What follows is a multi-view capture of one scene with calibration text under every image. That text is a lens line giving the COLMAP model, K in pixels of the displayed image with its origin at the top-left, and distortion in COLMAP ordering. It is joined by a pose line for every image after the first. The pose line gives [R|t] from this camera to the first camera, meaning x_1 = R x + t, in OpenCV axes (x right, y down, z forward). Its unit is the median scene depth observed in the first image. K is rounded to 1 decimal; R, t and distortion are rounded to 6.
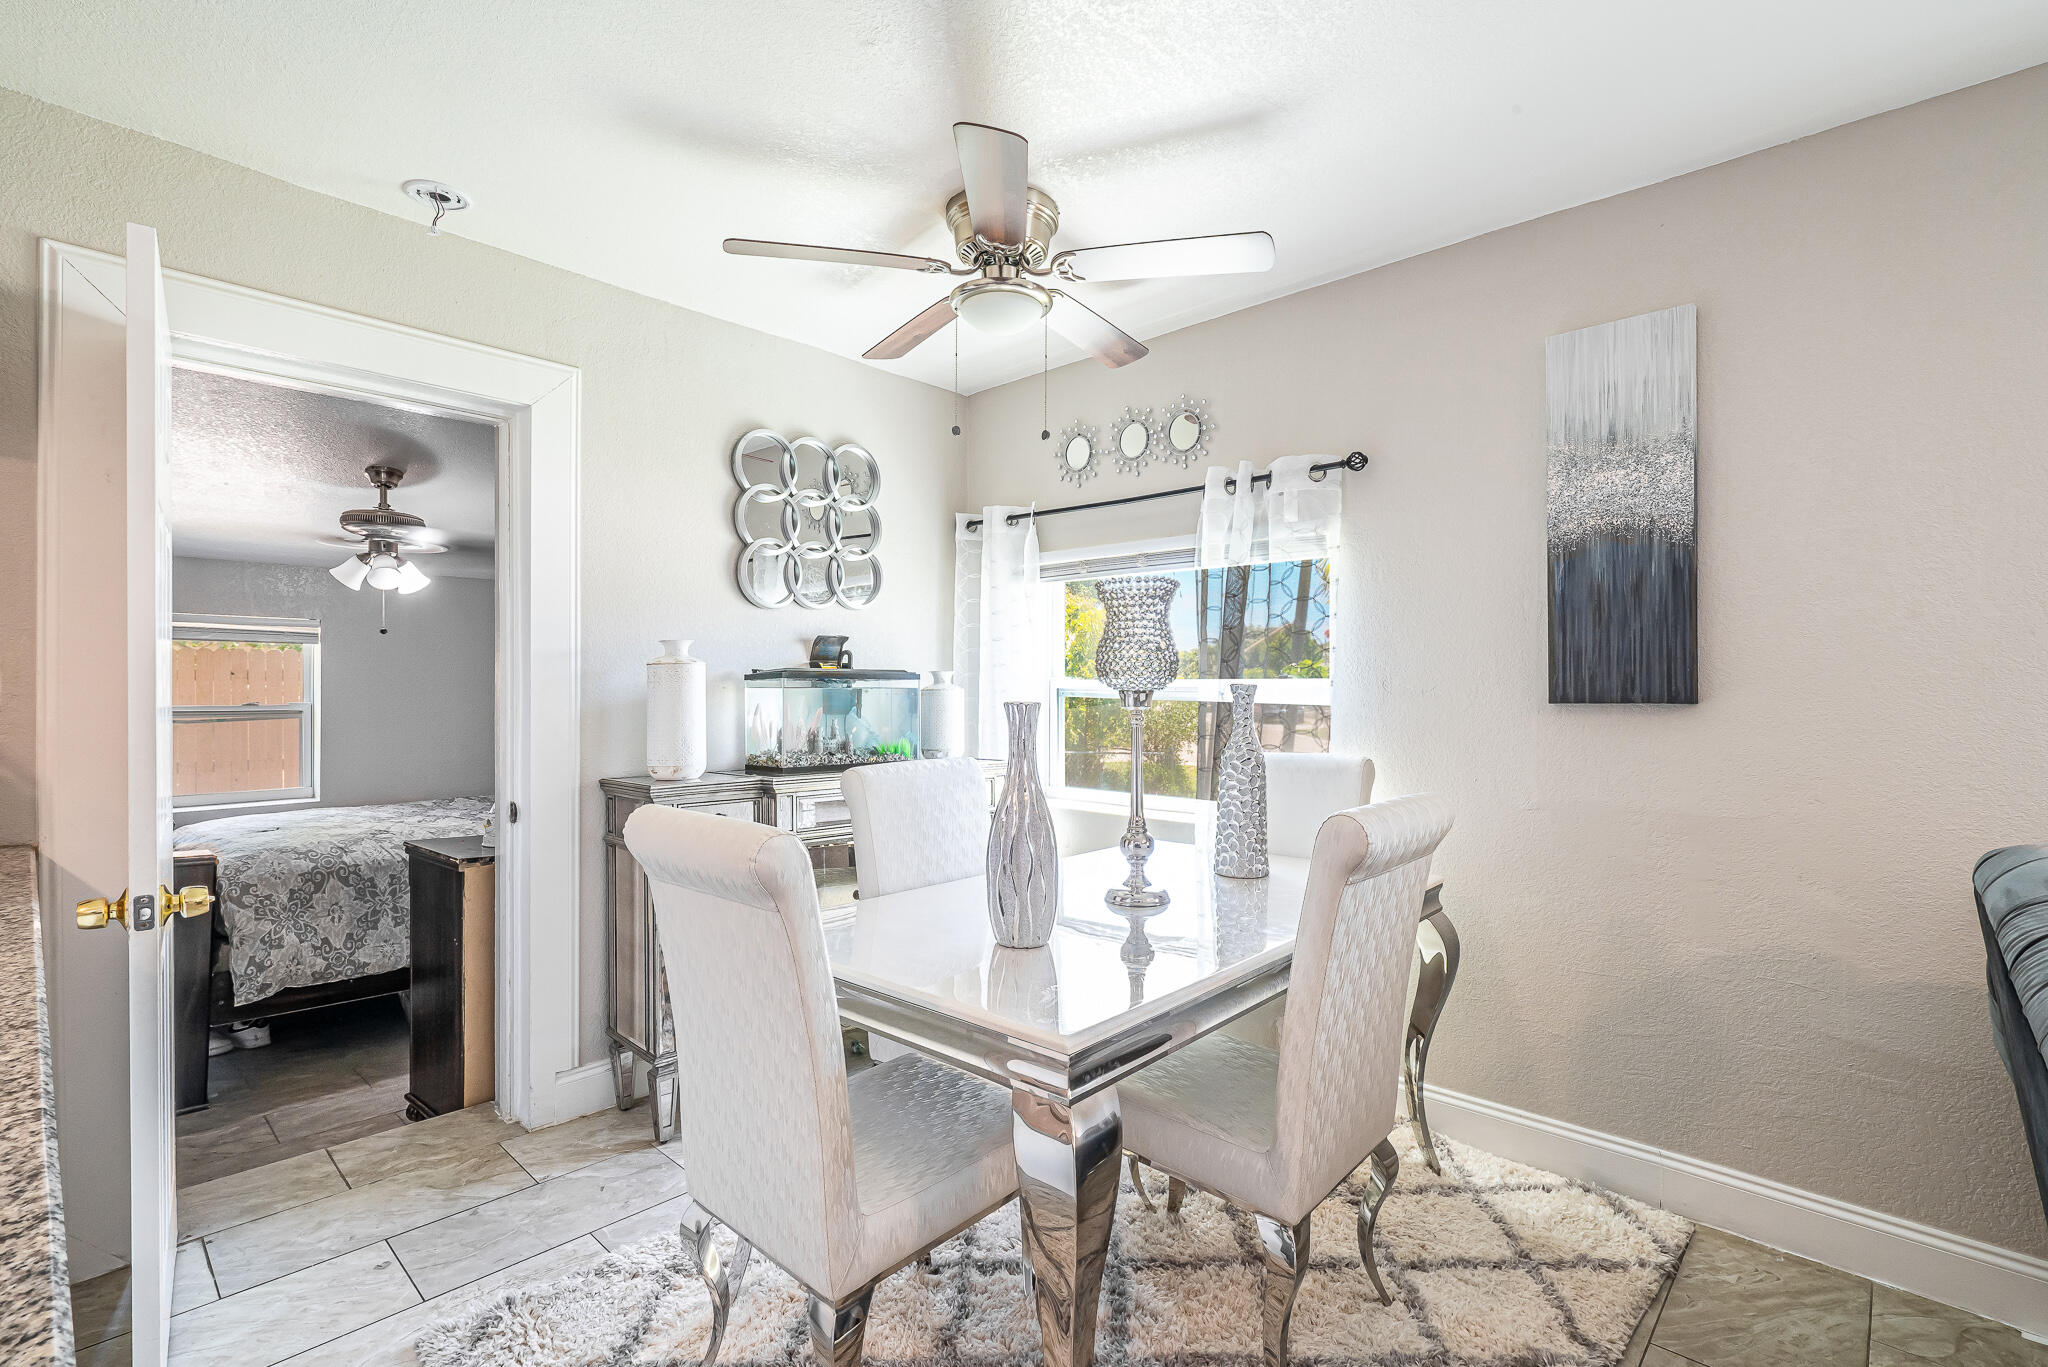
lens RADIAL K [[929.6, 0, 1053.6], [0, 929.6, 691.3], [0, 0, 1]] dist [-0.010837, 0.000801]
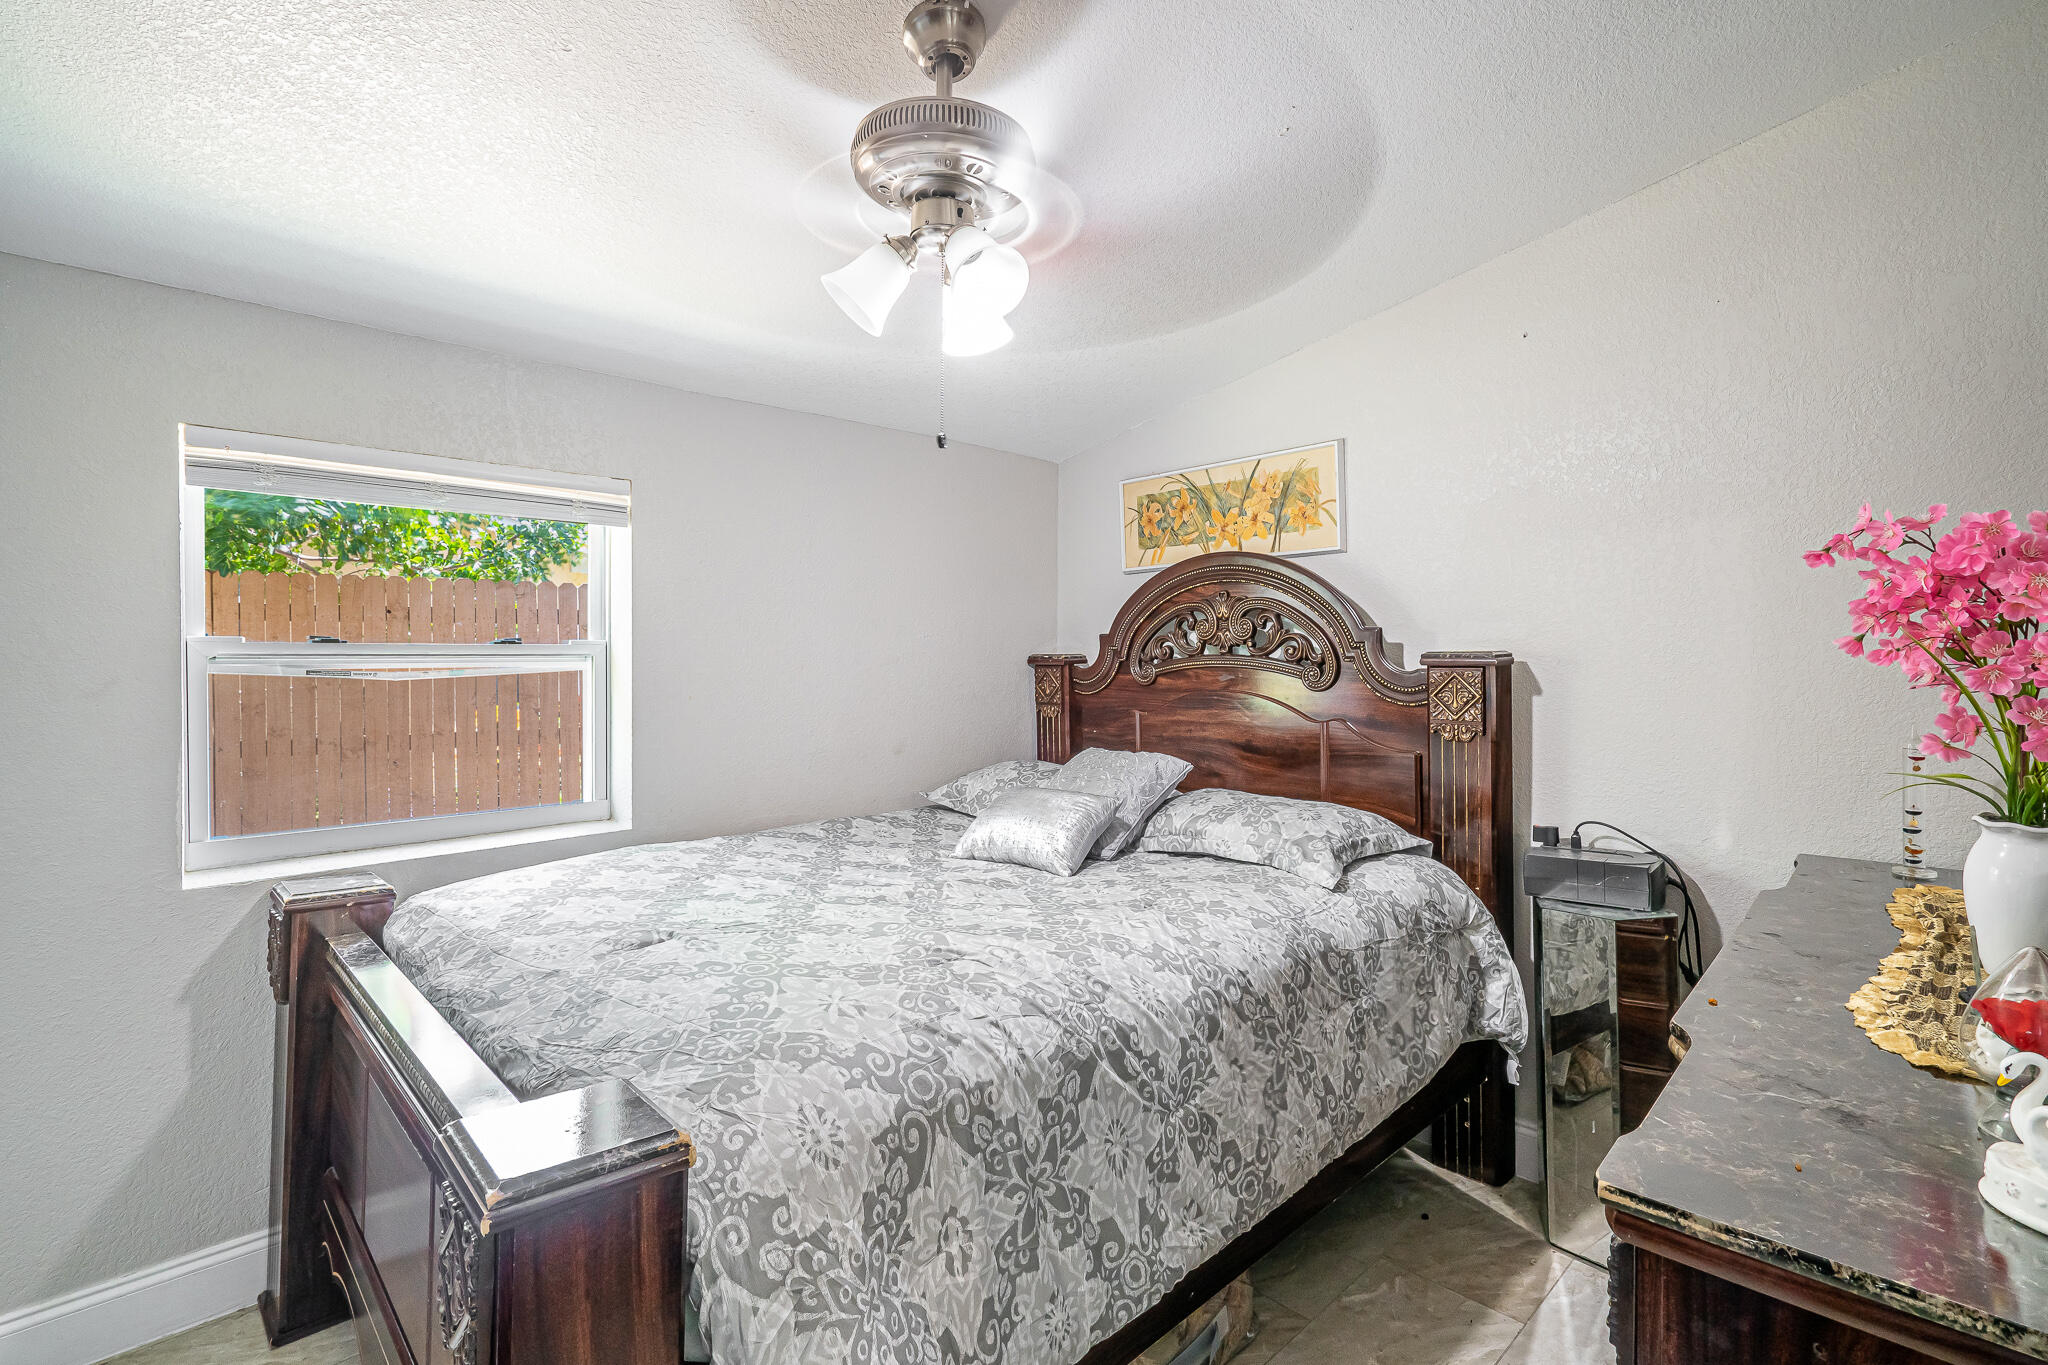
lens RADIAL K [[937.4, 0, 1021.8], [0, 937.4, 677.5], [0, 0, 1]] dist [0.000000, 0.000318]
pose [[0.997147, 0.011723, -0.074574, -0.656922], [-0.010573, 0.999819, 0.015793, 0.028586], [0.074746, -0.014959, 0.997090, 0.601539]]
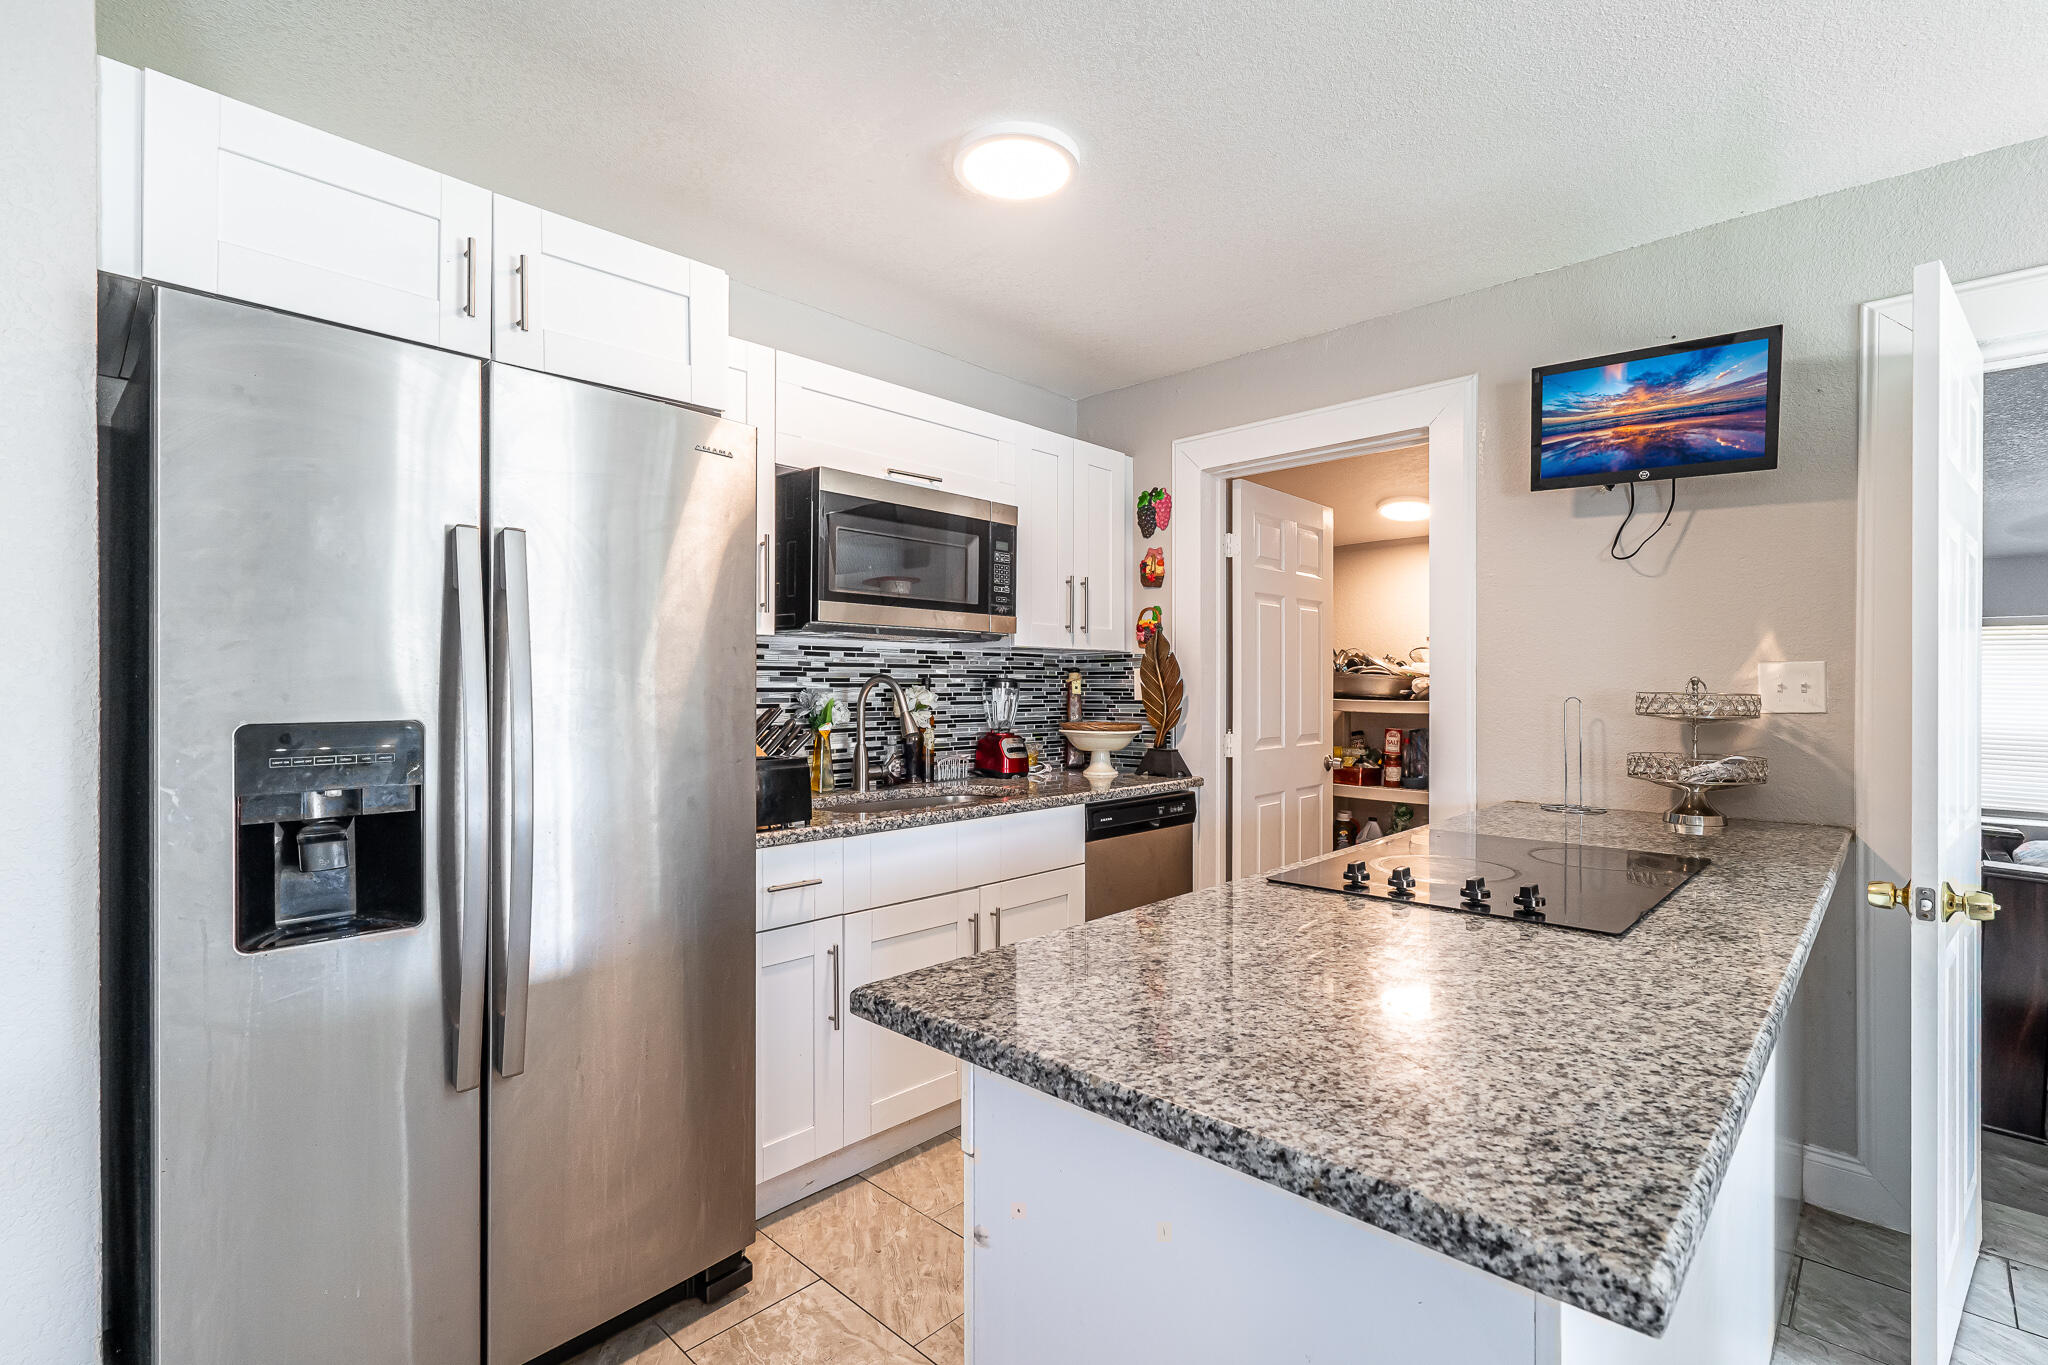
lens RADIAL K [[929.6, 0, 1053.6], [0, 929.6, 690.3], [0, 0, 1]] dist [-0.010837, 0.000801]
pose [[-0.007263, -0.003657, -0.999967, 0.093390], [-0.004765, 0.999982, -0.003622, 0.000327], [0.999962, 0.004738, -0.007281, -0.009607]]
